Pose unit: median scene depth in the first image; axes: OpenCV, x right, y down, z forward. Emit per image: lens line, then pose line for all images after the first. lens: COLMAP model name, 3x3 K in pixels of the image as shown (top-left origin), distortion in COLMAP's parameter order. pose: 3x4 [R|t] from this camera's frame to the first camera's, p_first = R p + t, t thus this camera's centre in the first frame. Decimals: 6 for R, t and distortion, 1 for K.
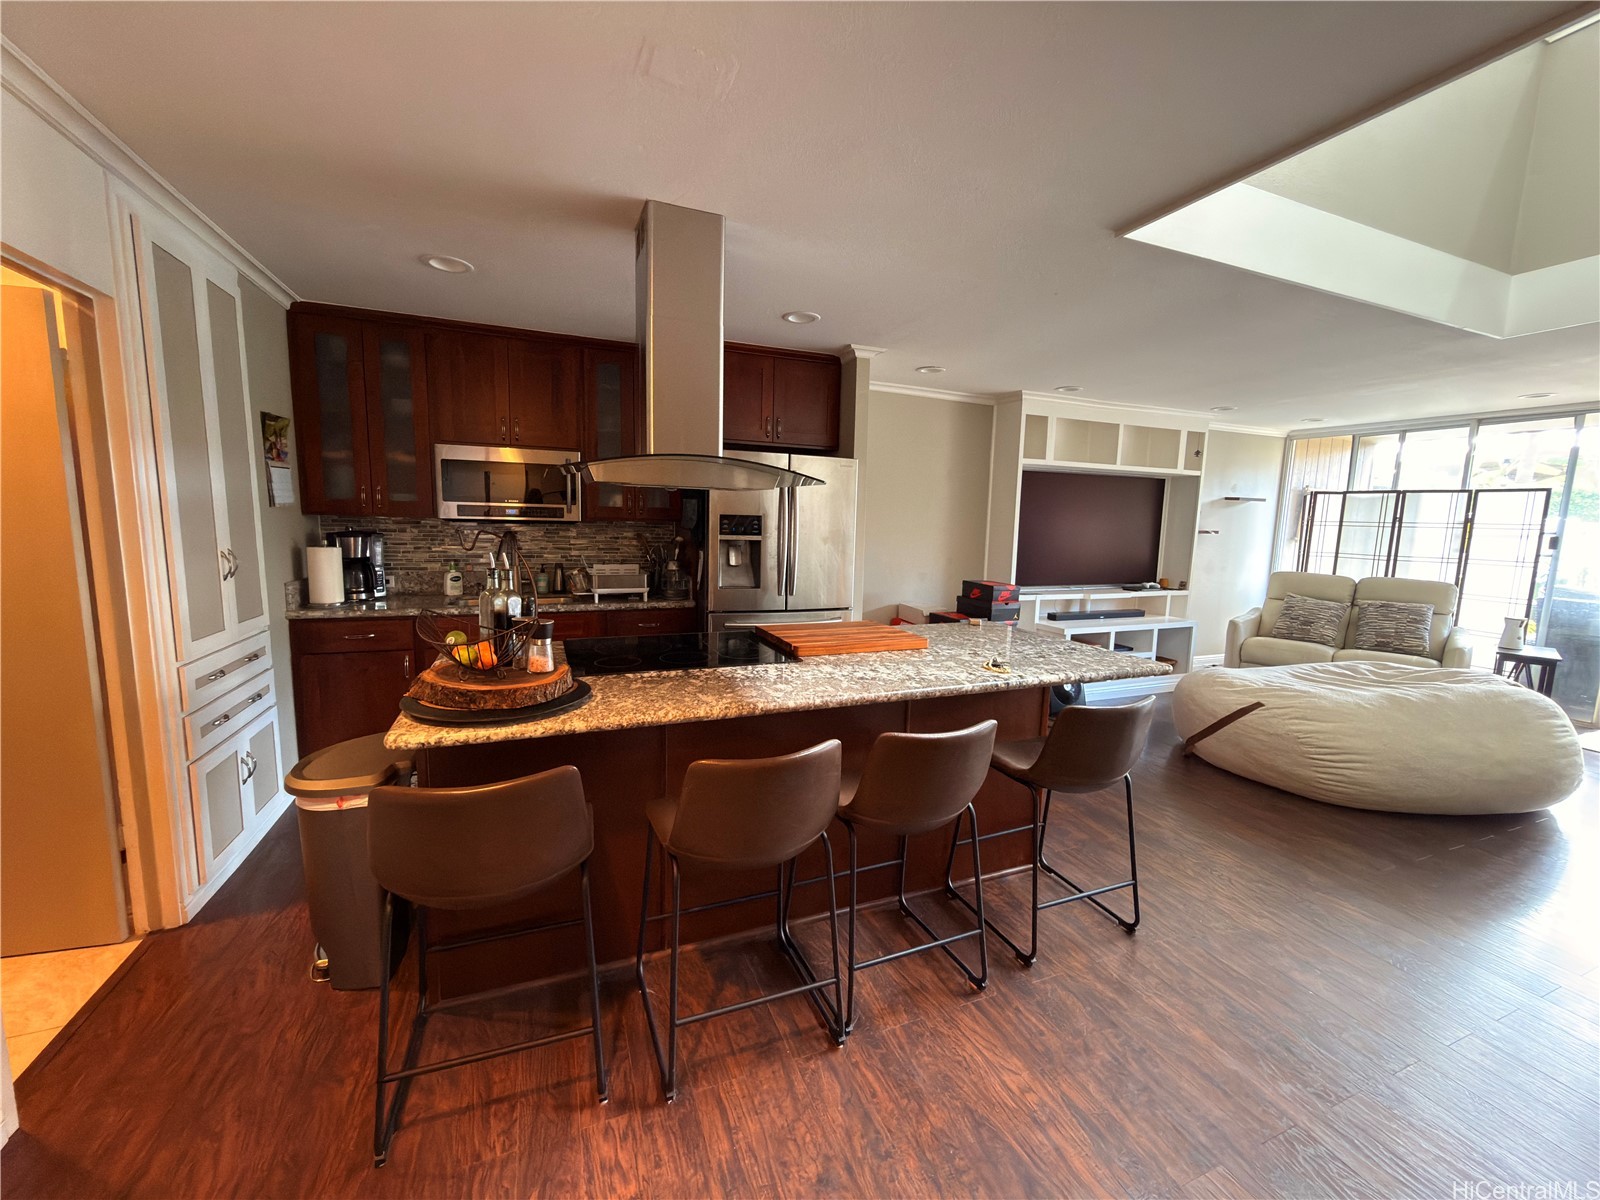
lens RADIAL K [[636.4, 0, 798.6], [0, 636.4, 603.7], [0, 0, 1]] dist [0.000483, -0.000456]
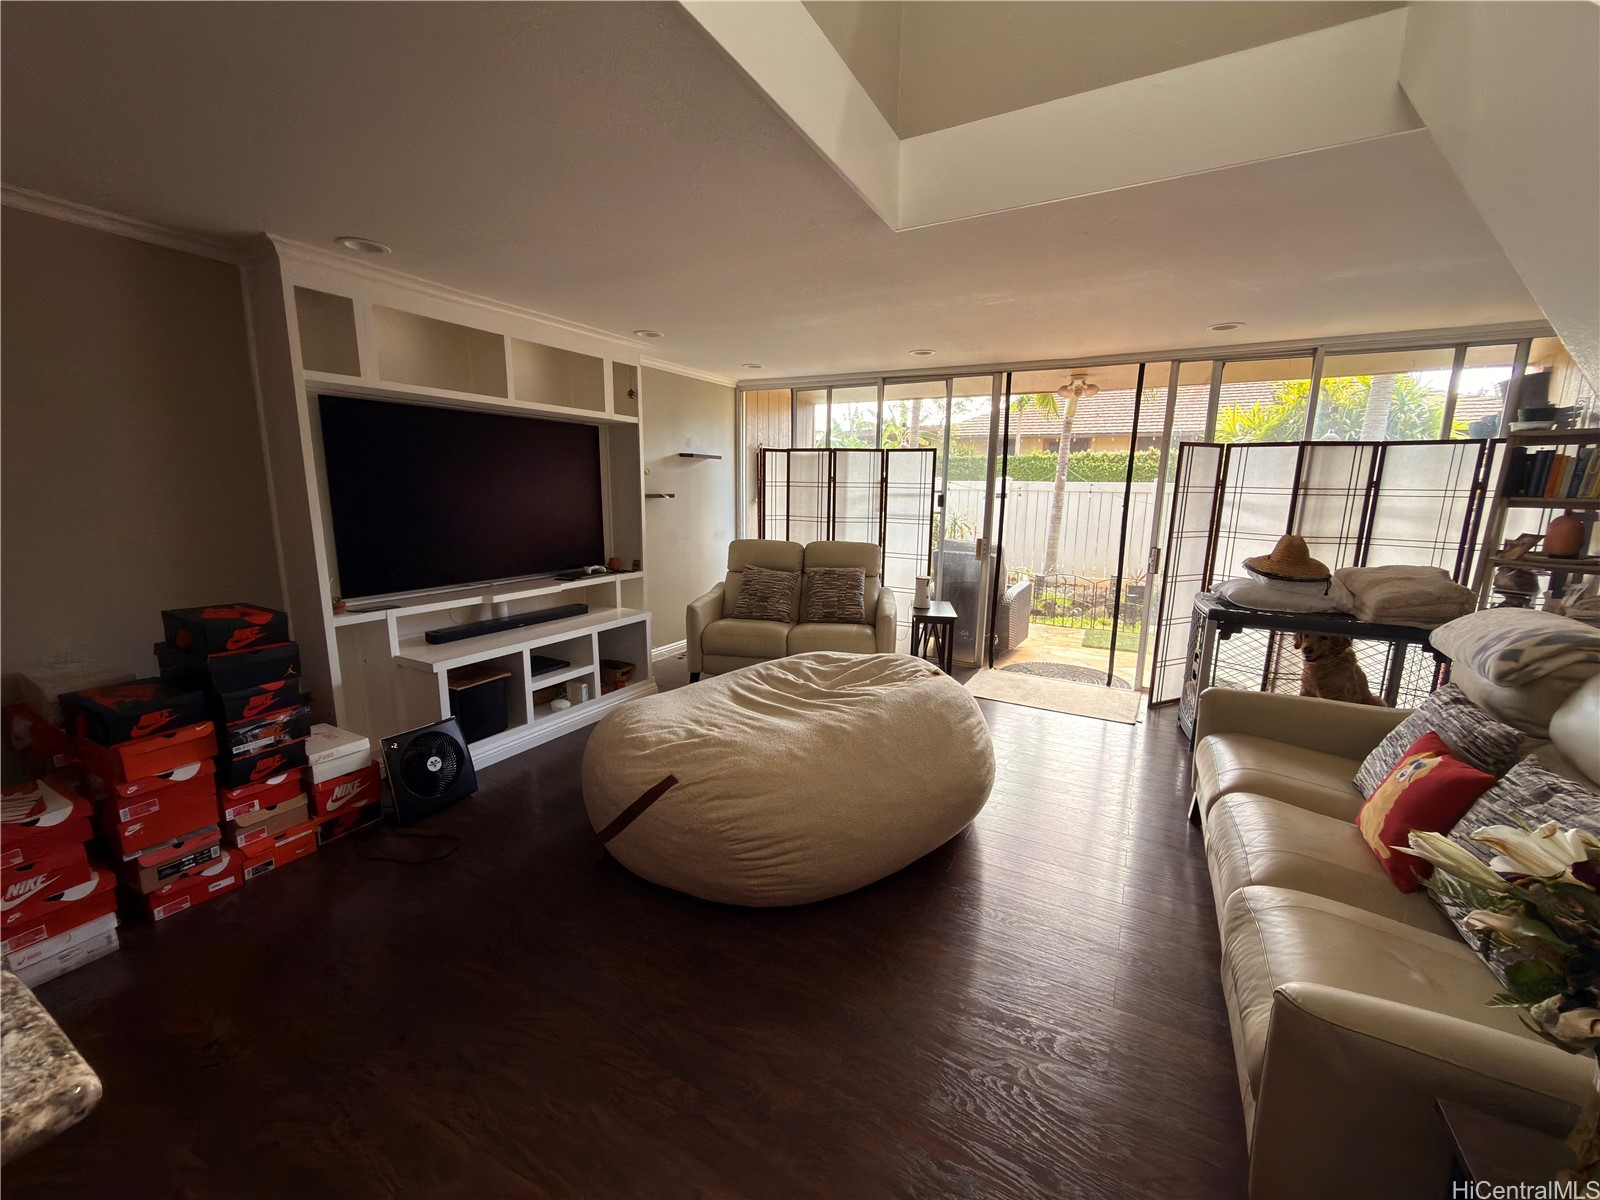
lens RADIAL K [[636.4, 0, 801.4], [0, 636.4, 604.0], [0, 0, 1]] dist [0.000483, -0.000456]
pose [[0.777649, -0.124816, 0.616185, 0.288974], [0.086401, 0.992012, 0.091902, -0.038169], [-0.622734, -0.018228, 0.782221, 0.273247]]
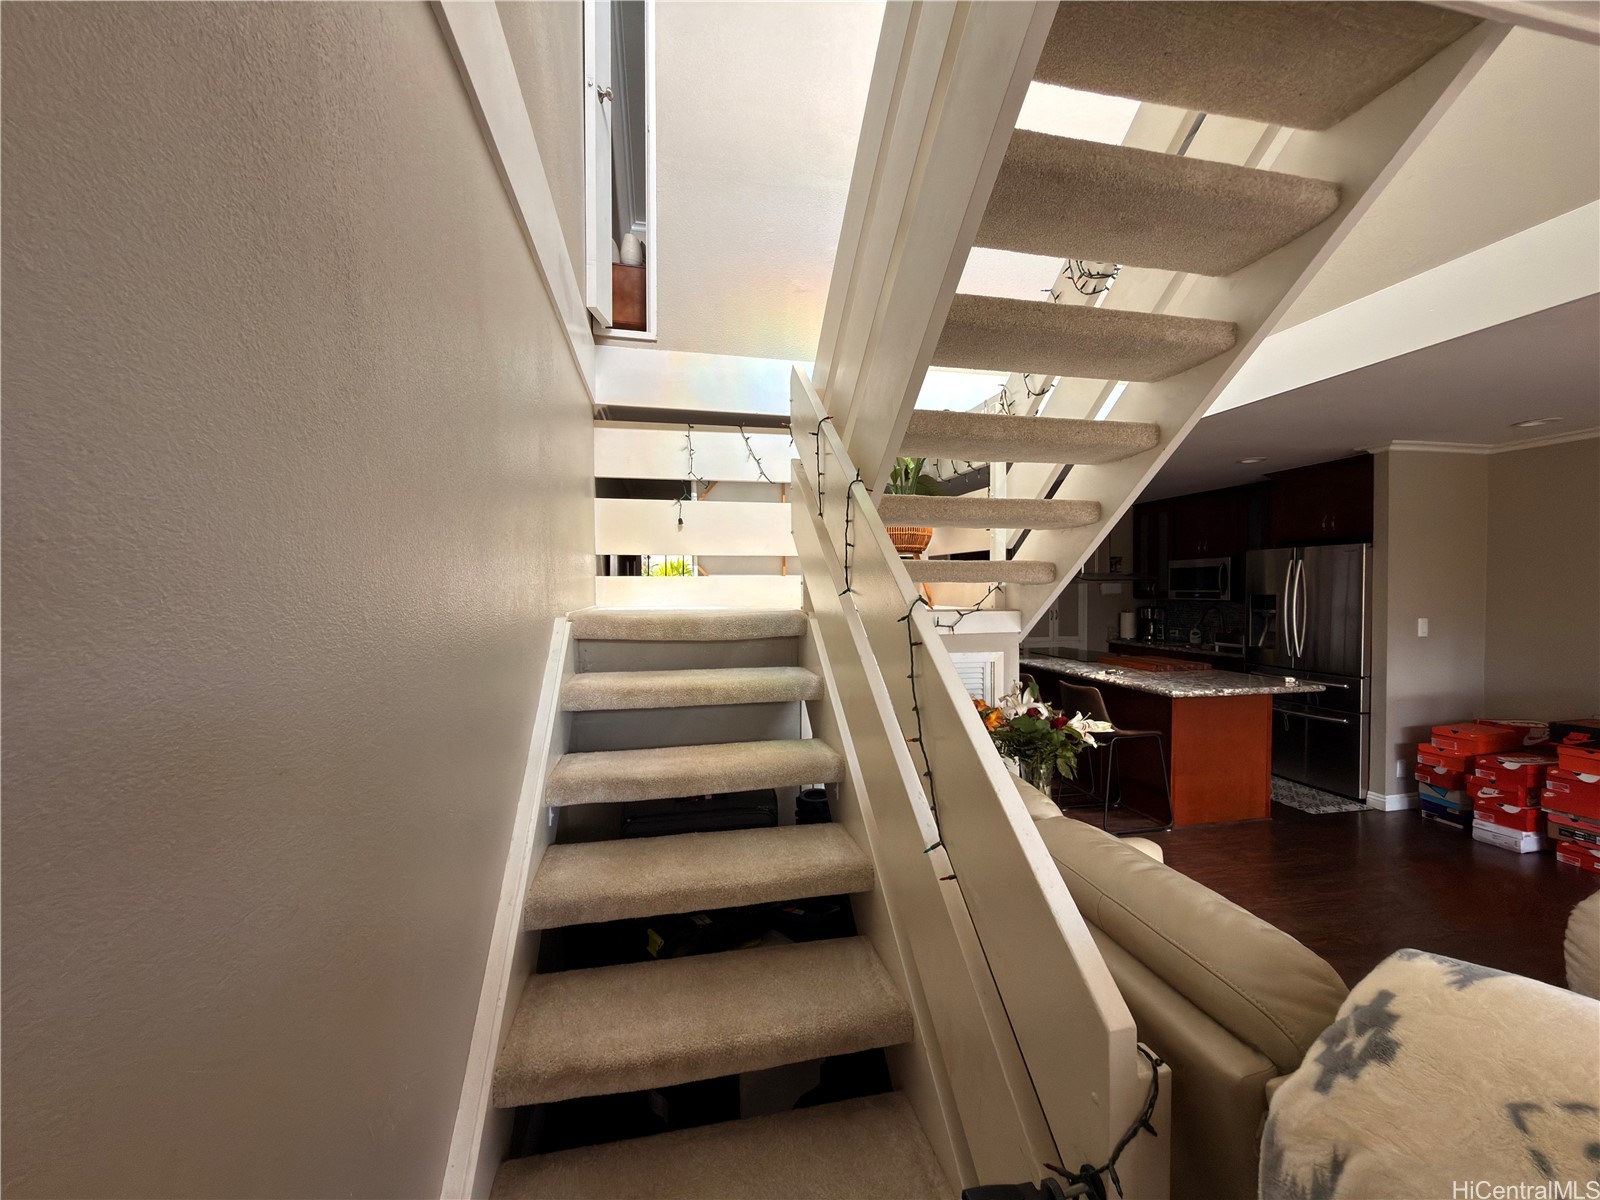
lens RADIAL K [[636.4, 0, 799.8], [0, 636.4, 601.3], [0, 0, 1]] dist [0.000483, -0.000456]
pose [[-0.175657, -0.003468, -0.984445, 1.035720], [-0.129550, 0.991379, 0.019624, -0.009664], [0.975890, 0.130982, -0.174592, 0.152394]]
